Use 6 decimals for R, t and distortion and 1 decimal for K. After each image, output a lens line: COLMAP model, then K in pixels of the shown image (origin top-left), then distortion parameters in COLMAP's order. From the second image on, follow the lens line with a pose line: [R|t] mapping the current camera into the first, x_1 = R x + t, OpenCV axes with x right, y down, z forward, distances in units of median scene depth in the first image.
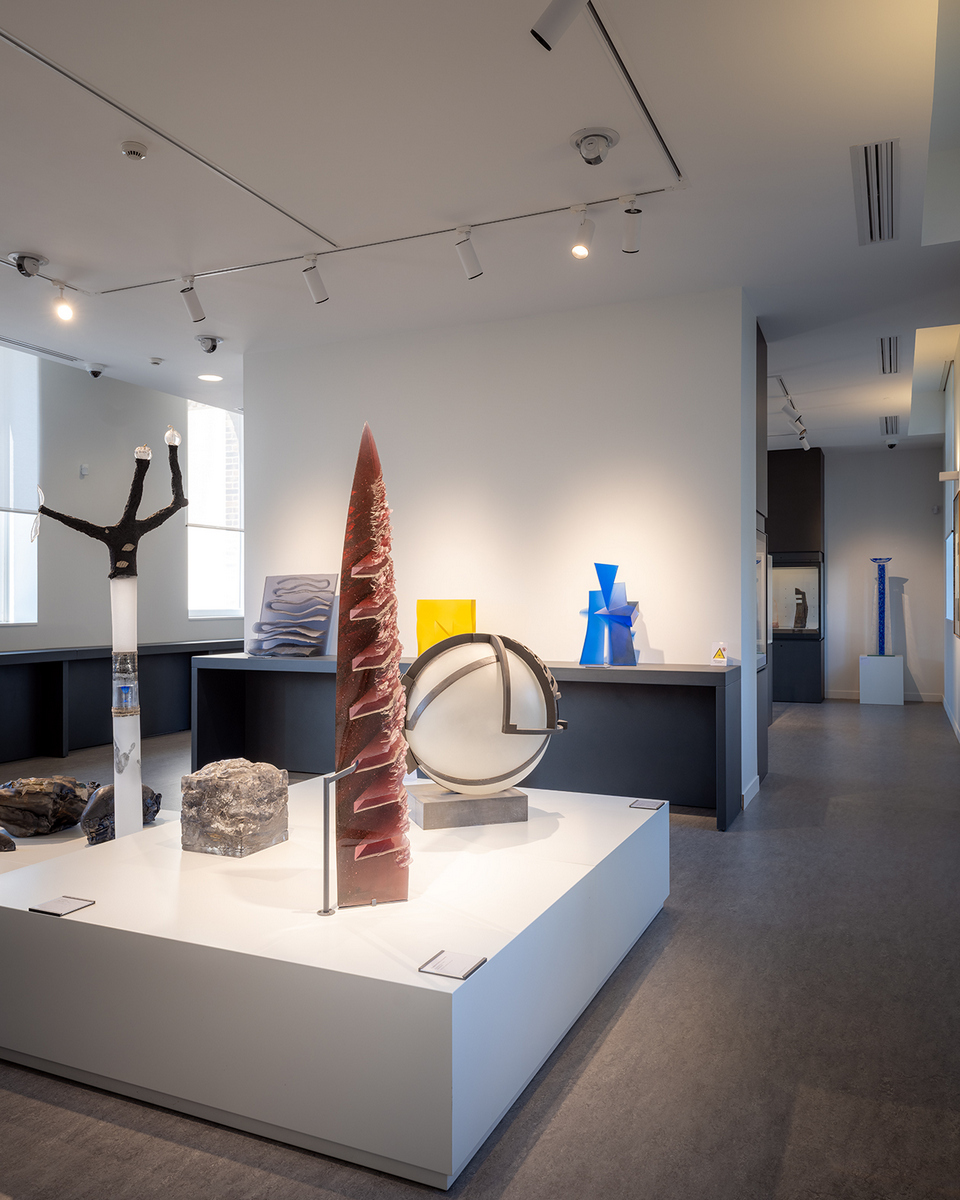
lens RADIAL K [[894.2, 0, 480.0], [0, 894.2, 600.0], [0, 0, 1]] dist [0.010625, 0.005431]
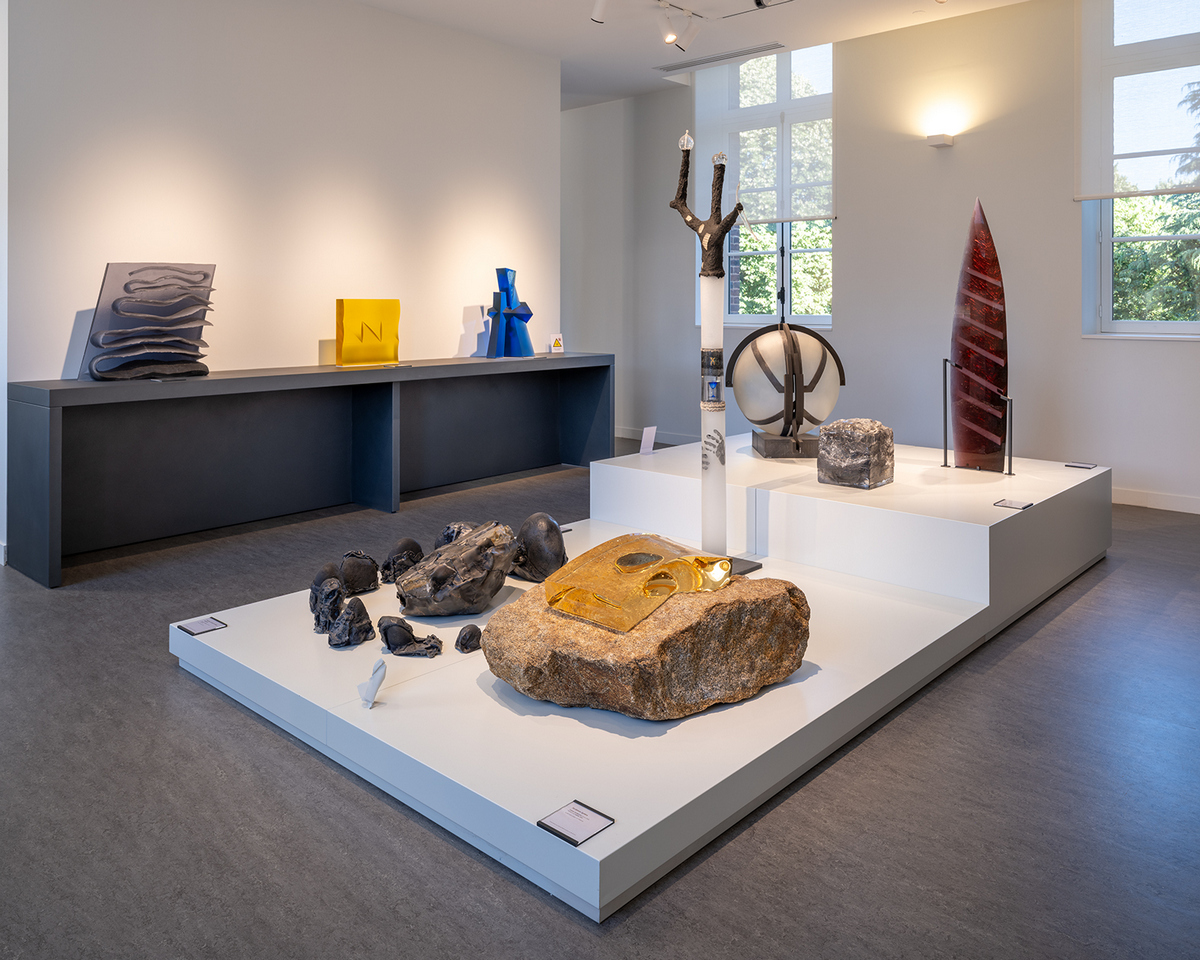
lens RADIAL K [[894.2, 0, 599.5], [0, 894.2, 505.3], [0, 0, 1]] dist [0.010625, 0.005431]
pose [[0.291509, -0.209499, 0.933345, -0.960653], [-0.001249, 0.975638, 0.219382, 0.003376], [-0.956567, -0.065118, 0.284146, 0.530705]]
